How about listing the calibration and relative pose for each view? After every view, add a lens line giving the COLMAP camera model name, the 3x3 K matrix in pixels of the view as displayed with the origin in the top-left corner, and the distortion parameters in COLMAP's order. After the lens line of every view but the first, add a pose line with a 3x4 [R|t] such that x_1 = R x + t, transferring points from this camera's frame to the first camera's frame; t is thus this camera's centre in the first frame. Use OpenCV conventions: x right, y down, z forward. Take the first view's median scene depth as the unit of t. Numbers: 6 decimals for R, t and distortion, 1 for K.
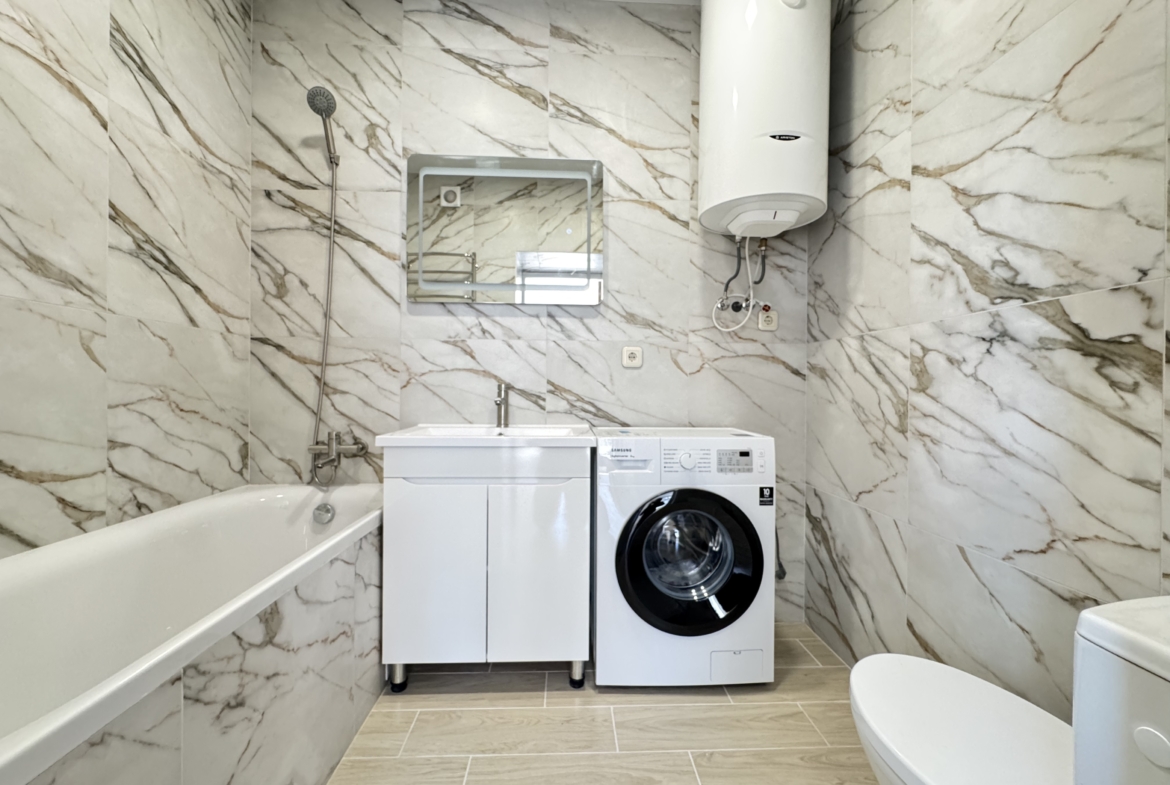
lens RADIAL K [[461.1, 0, 589.9], [0, 461.1, 389.4], [0, 0, 1]] dist [0.000330, -0.000080]
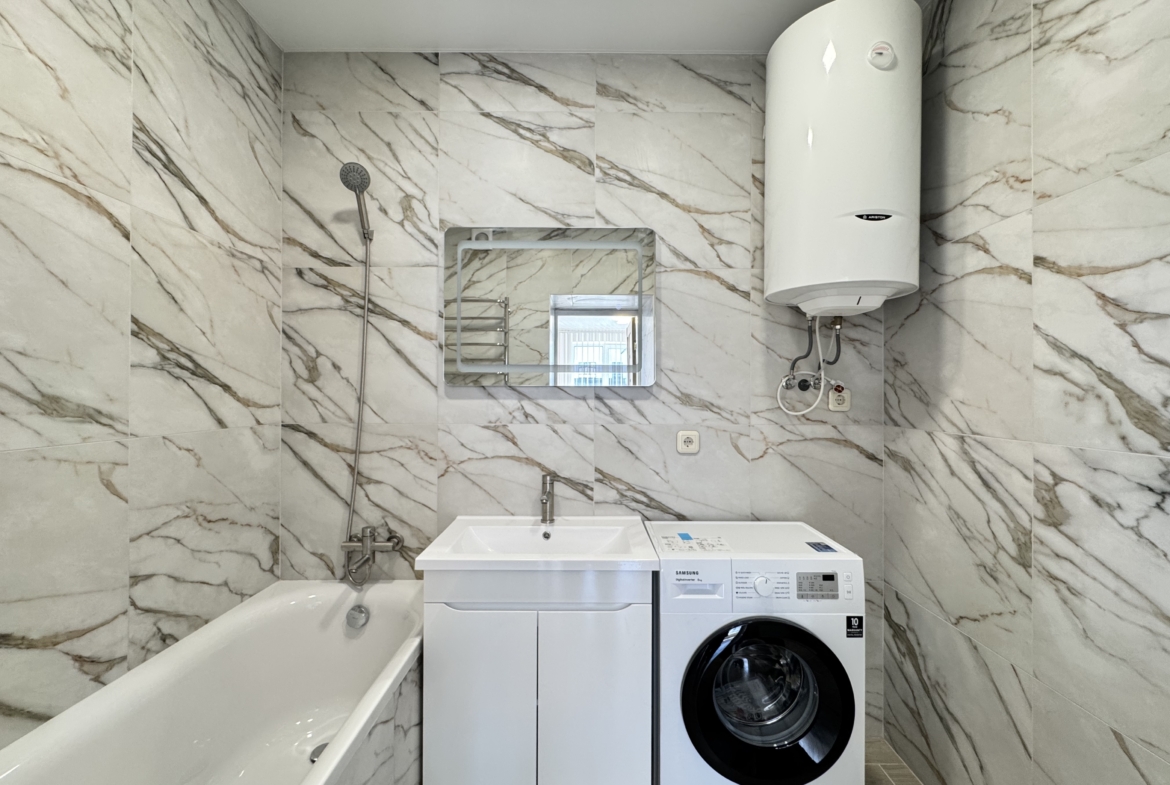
lens RADIAL K [[461.1, 0, 592.3], [0, 461.1, 391.9], [0, 0, 1]] dist [0.000330, -0.000080]
pose [[0.999031, -0.005285, -0.043688, -0.069499], [0.005006, 0.999966, -0.006496, -0.200294], [0.043721, 0.006271, 0.999024, 0.099679]]
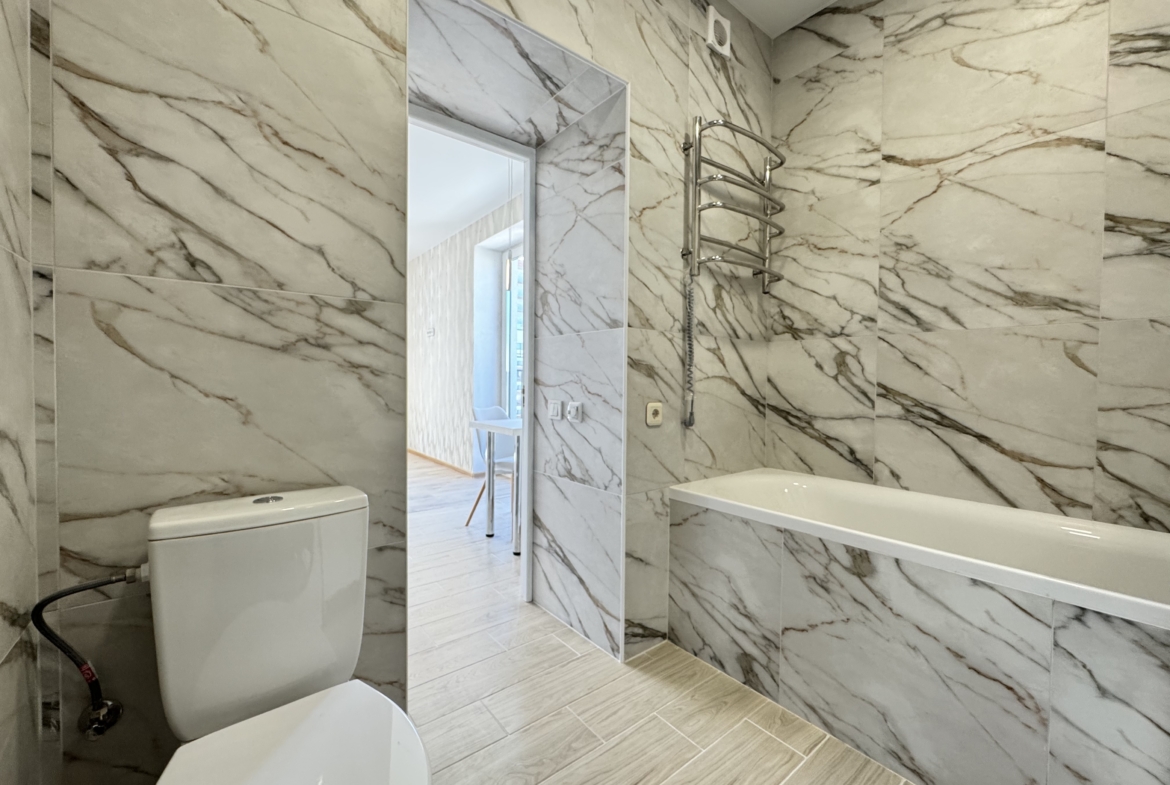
lens RADIAL K [[461.1, 0, 592.3], [0, 461.1, 392.6], [0, 0, 1]] dist [0.000330, -0.000080]
pose [[-0.803635, -0.003370, -0.595113, 0.429823], [-0.019609, 0.999591, 0.020819, 0.000213], [0.594800, 0.028400, -0.803372, 0.941455]]
